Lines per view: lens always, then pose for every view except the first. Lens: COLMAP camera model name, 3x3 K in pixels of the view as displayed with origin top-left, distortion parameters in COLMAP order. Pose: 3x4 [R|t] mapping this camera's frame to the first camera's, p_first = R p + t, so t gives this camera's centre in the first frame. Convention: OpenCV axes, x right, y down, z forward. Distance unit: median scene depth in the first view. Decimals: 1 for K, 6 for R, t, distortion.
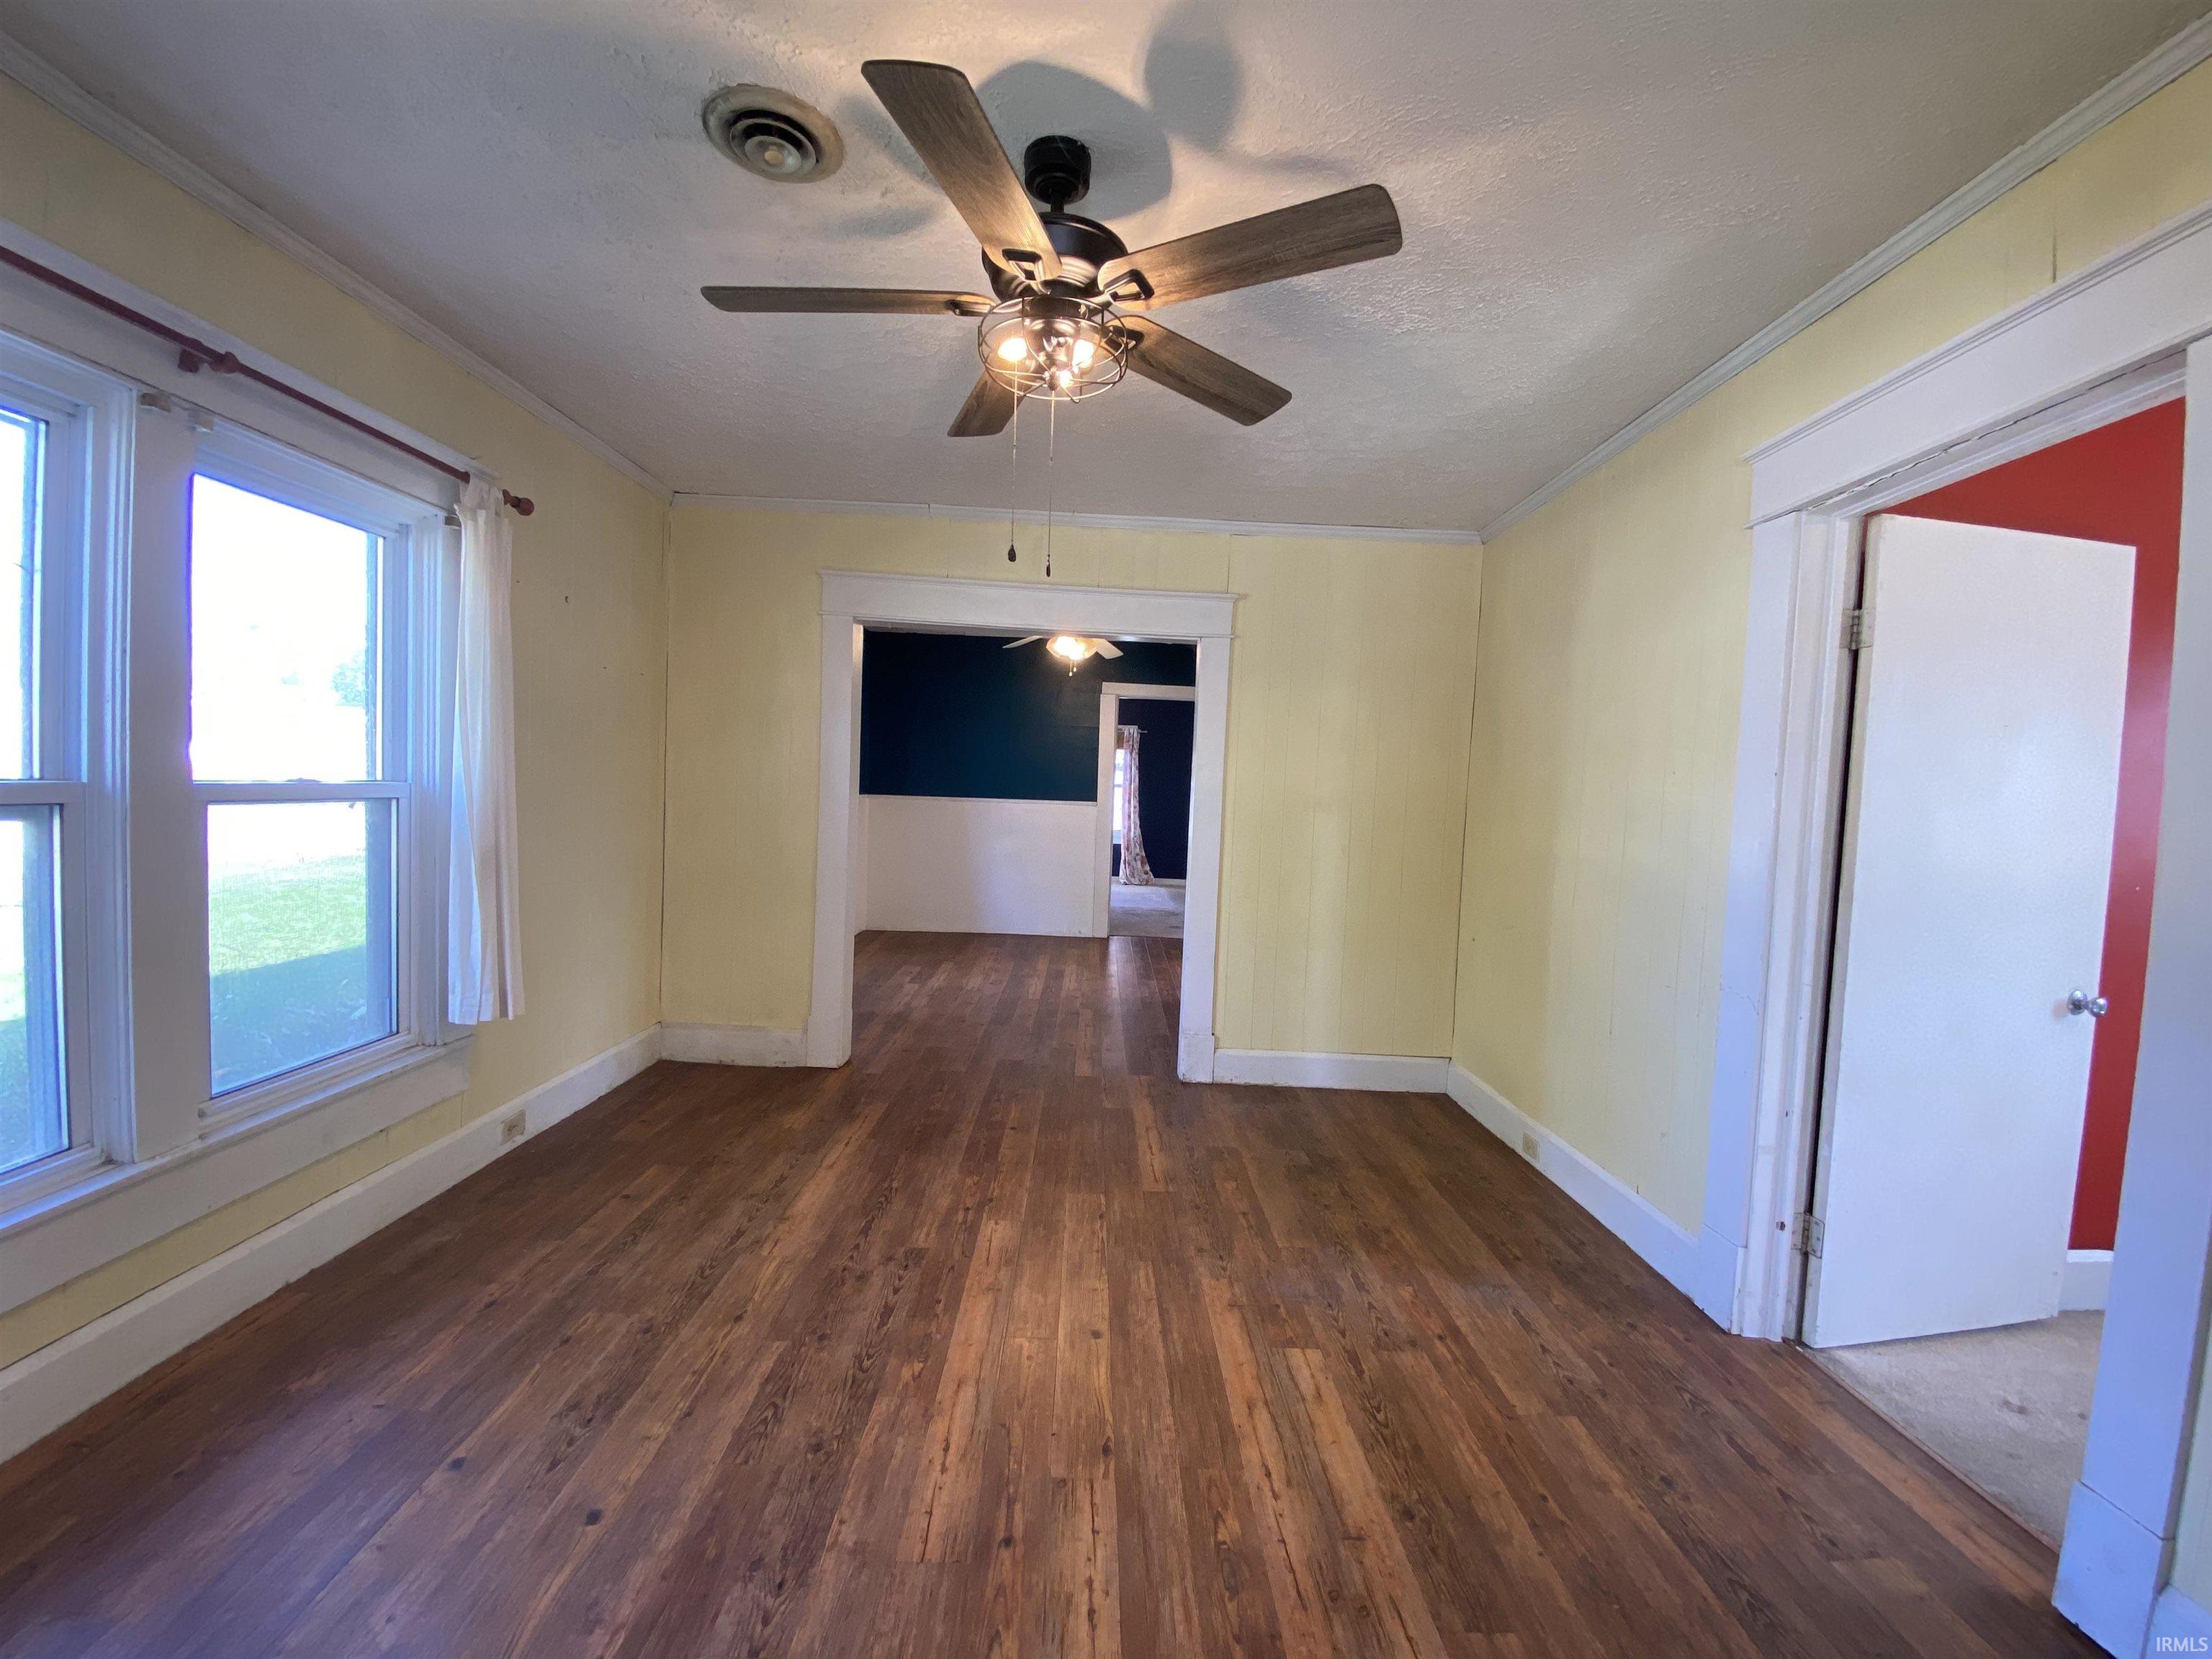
lens RADIAL K [[904.4, 0, 1101.7], [0, 904.4, 837.8], [0, 0, 1]] dist [0.037309, -0.027721]
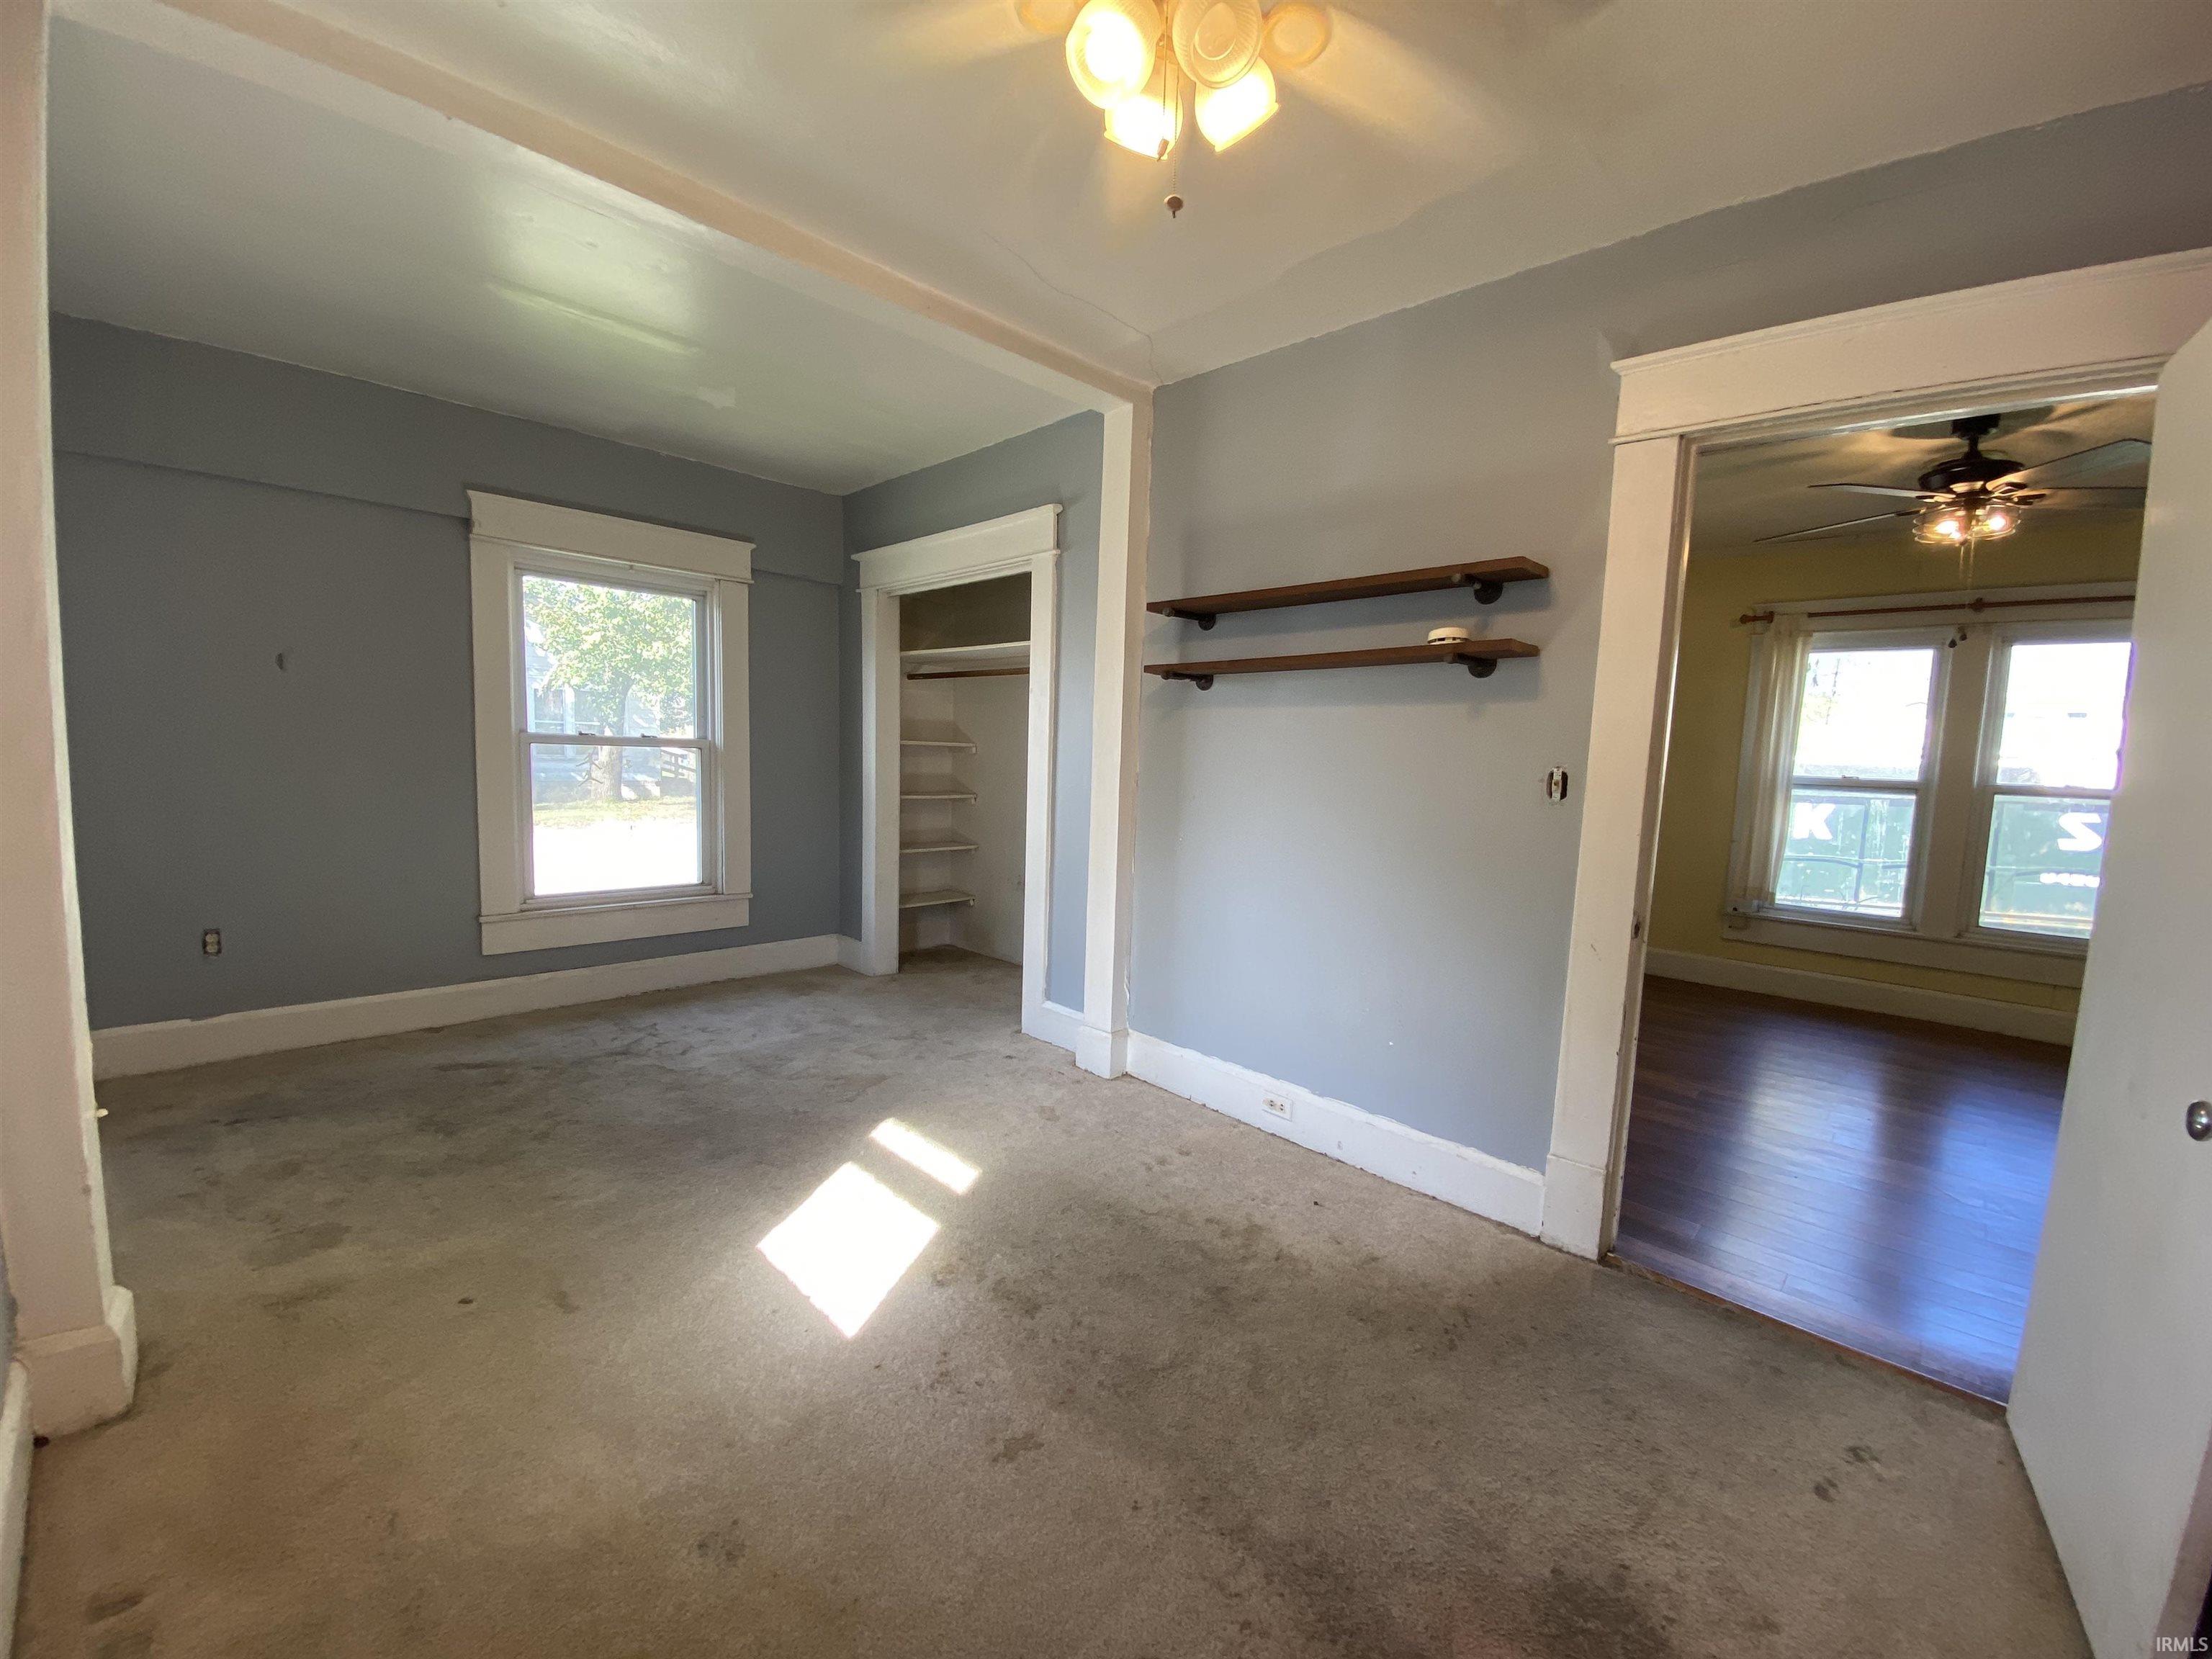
lens RADIAL K [[892.3, 0, 1104.9], [0, 892.3, 839.1], [0, 0, 1]] dist [0.034595, -0.030499]
pose [[-0.696762, 0.015927, -0.717126, 1.885716], [-0.097880, 0.988291, 0.117050, 0.026062], [0.710593, 0.151748, -0.687044, 0.871607]]
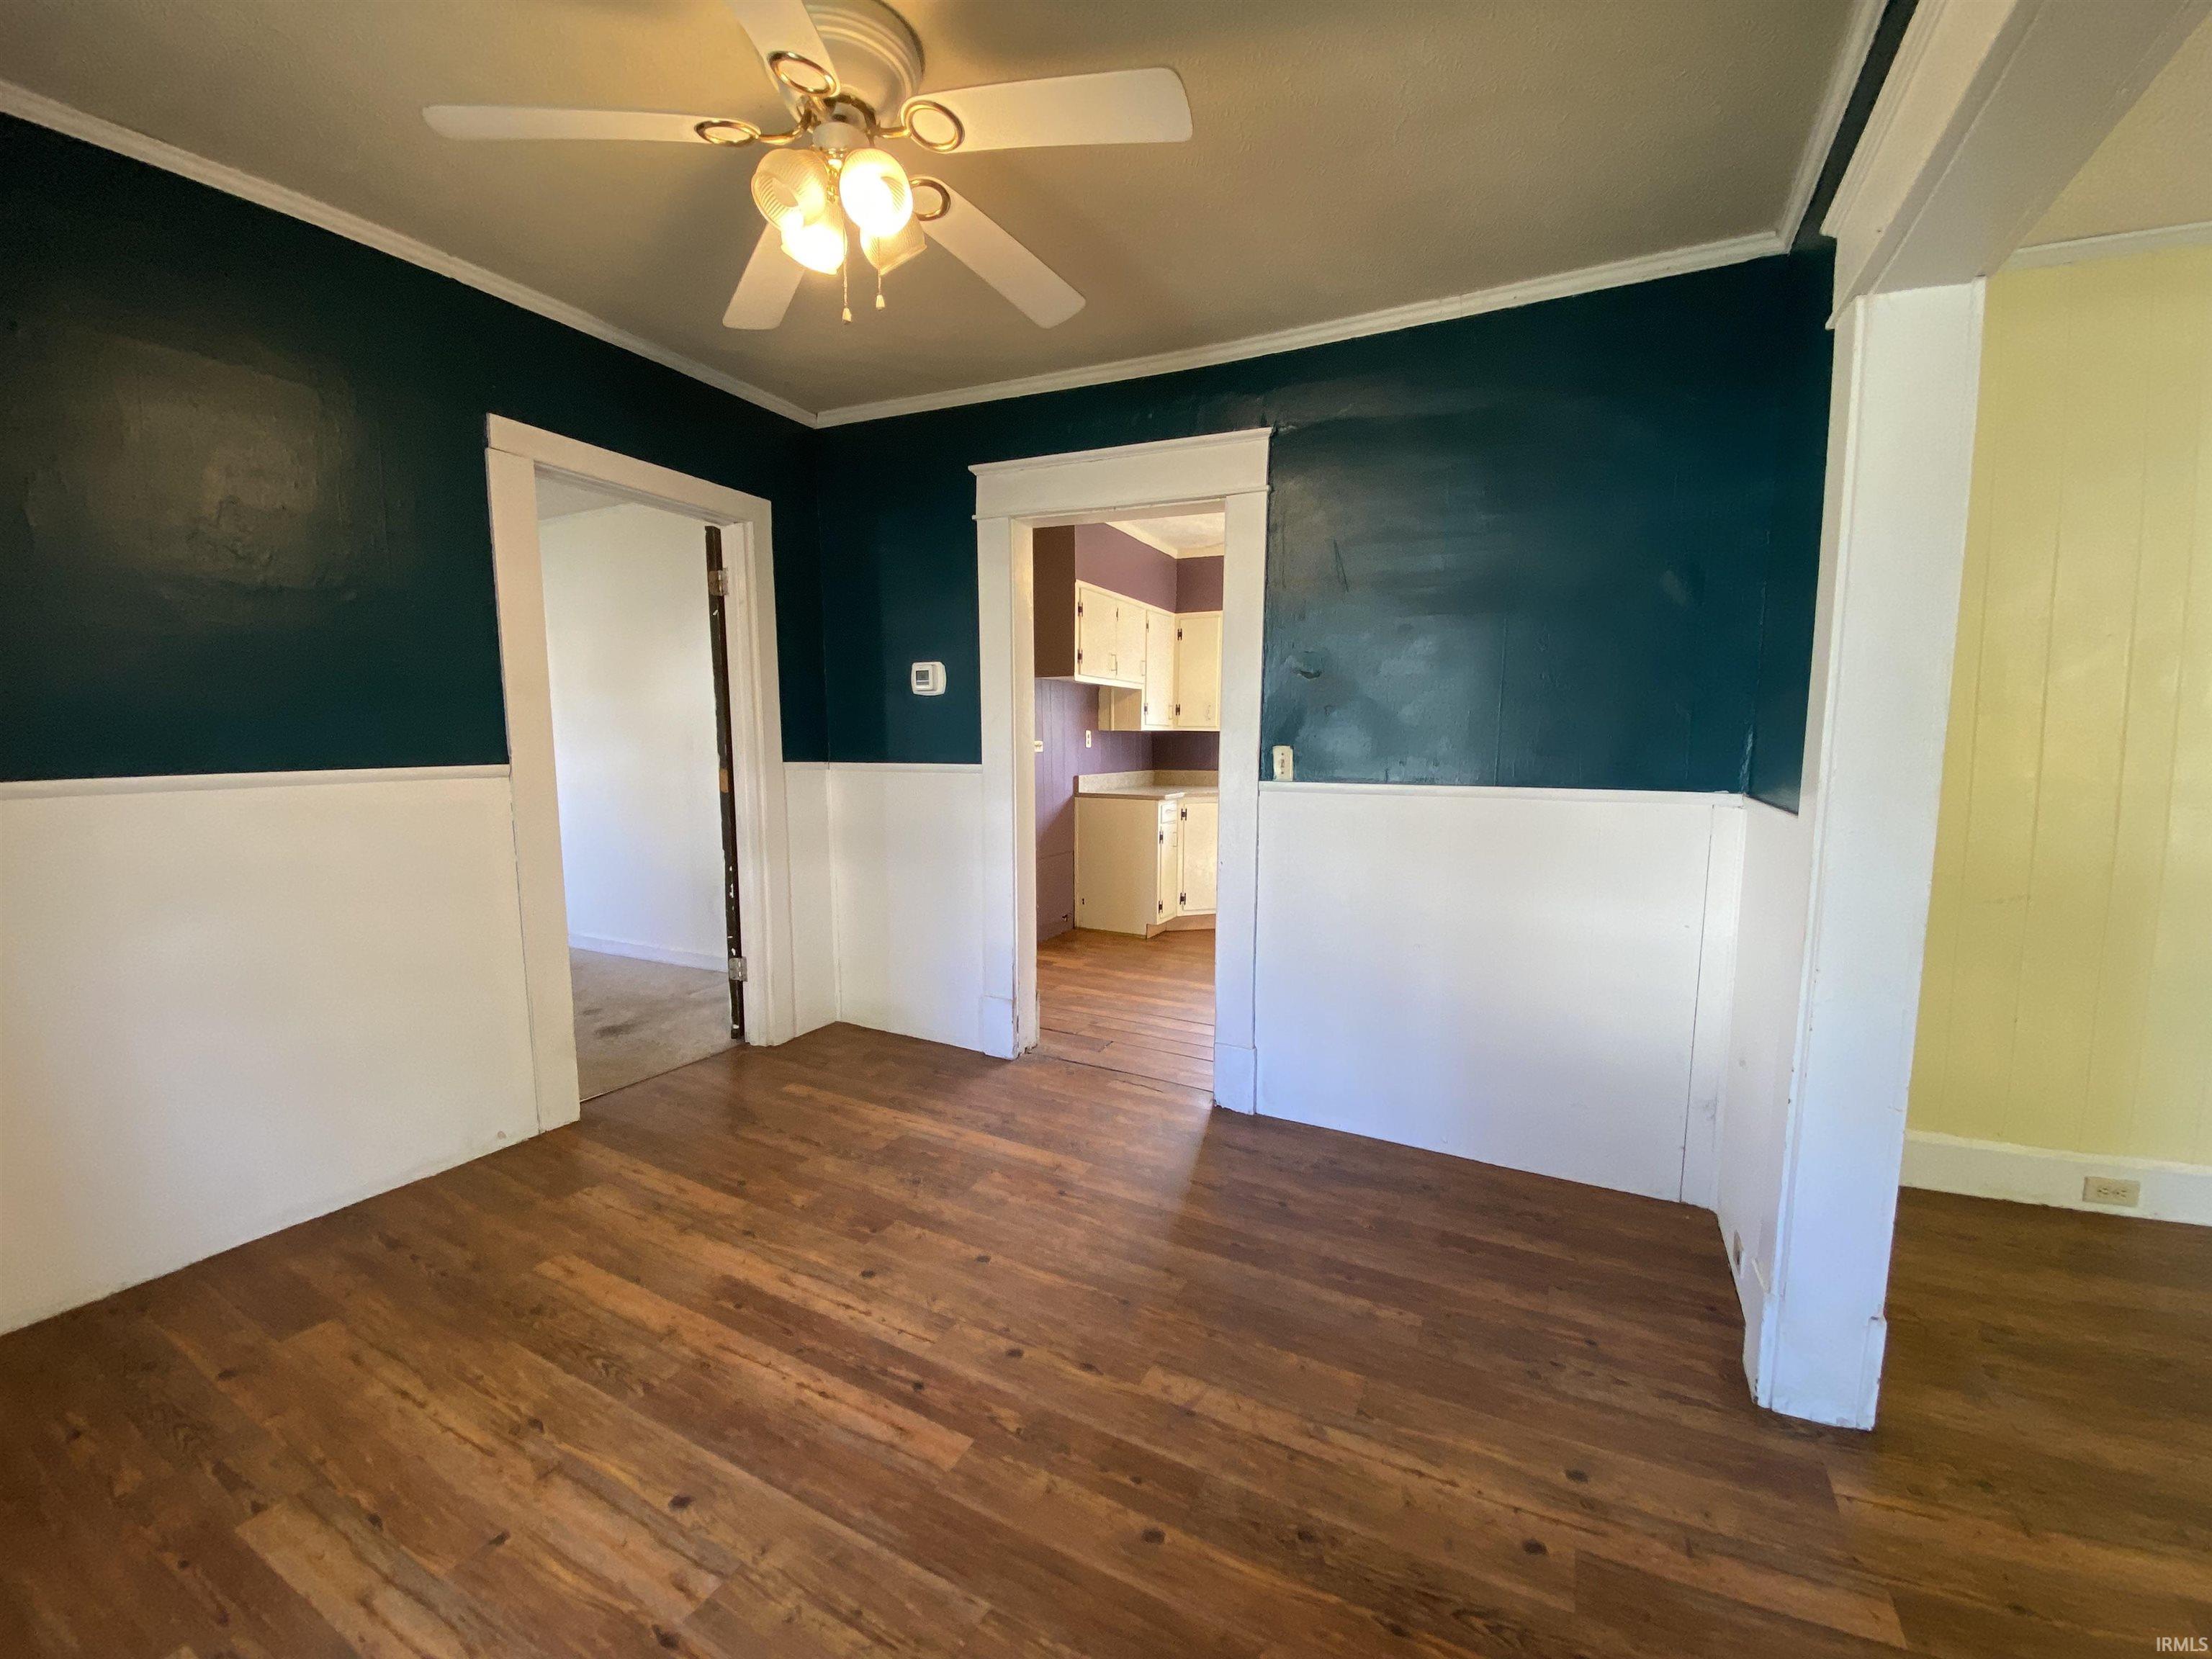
lens RADIAL K [[891.9, 0, 1102.0], [0, 891.9, 835.9], [0, 0, 1]] dist [0.064421, -0.048991]
pose [[0.460872, -0.135661, 0.877037, -0.706930], [0.078162, 0.990612, 0.112156, -0.118331], [-0.884018, 0.016861, 0.467148, 2.017441]]
